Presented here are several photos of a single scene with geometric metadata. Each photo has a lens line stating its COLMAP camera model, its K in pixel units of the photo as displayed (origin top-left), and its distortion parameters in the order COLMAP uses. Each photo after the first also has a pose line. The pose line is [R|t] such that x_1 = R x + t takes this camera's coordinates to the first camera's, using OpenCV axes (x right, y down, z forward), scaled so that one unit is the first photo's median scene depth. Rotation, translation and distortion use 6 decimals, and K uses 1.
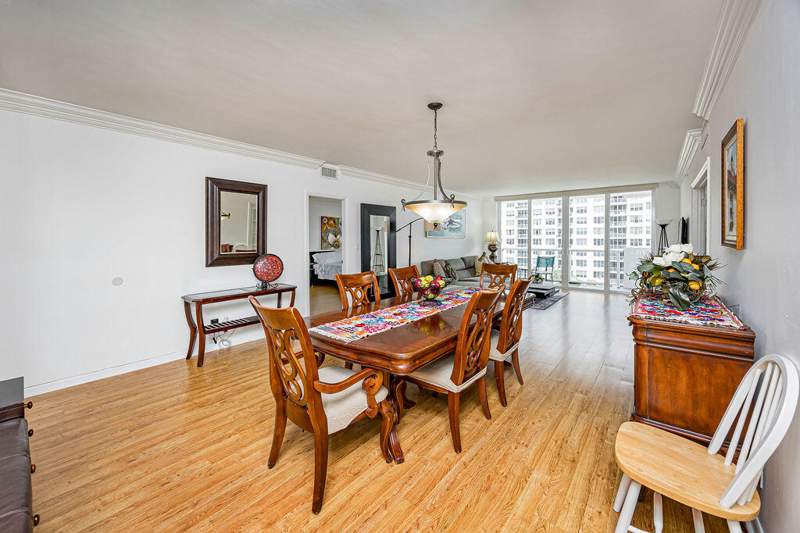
lens RADIAL K [[323.1, 0, 400.2], [0, 323.1, 232.3], [0, 0, 1]] dist [-0.001762, -0.000062]
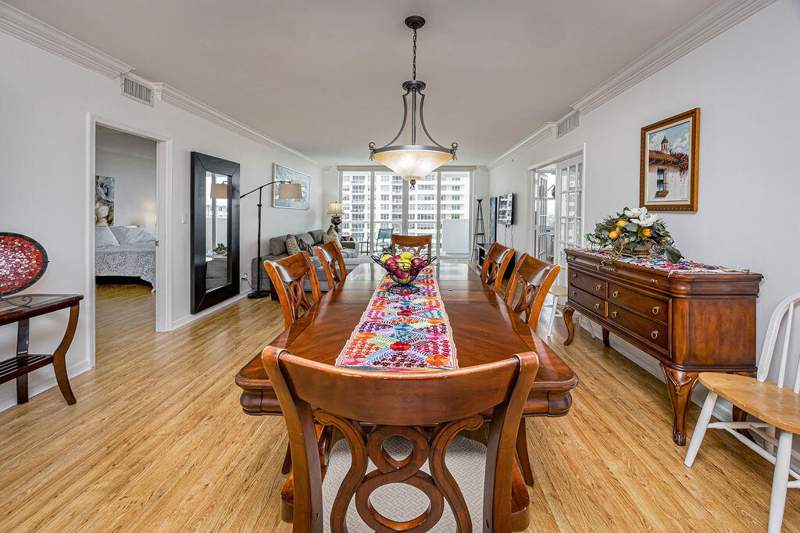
lens RADIAL K [[321.6, 0, 419.5], [0, 321.6, 207.8], [0, 0, 1]] dist [-0.002307, -0.000086]
pose [[0.771975, 0.014639, 0.635484, -0.184112], [-0.014863, 0.999877, -0.004979, 0.020171], [-0.635479, -0.005602, 0.772098, 0.221890]]
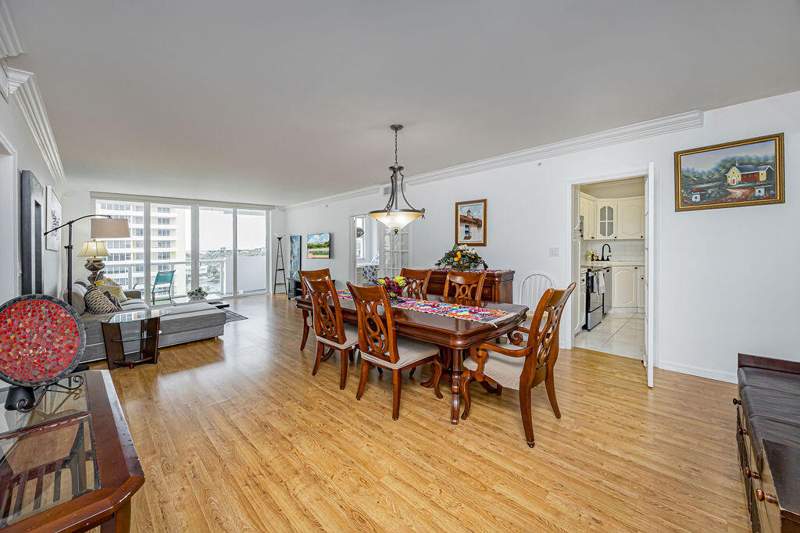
lens RADIAL K [[312.0, 0, 400.1], [0, 312.0, 248.2], [0, 0, 1]] dist [-0.001646, 0.000013]
pose [[0.073520, -0.006906, 0.997270, -0.524693], [0.004238, 0.999969, 0.006612, 0.016120], [-0.997285, 0.003741, 0.073547, 0.482174]]
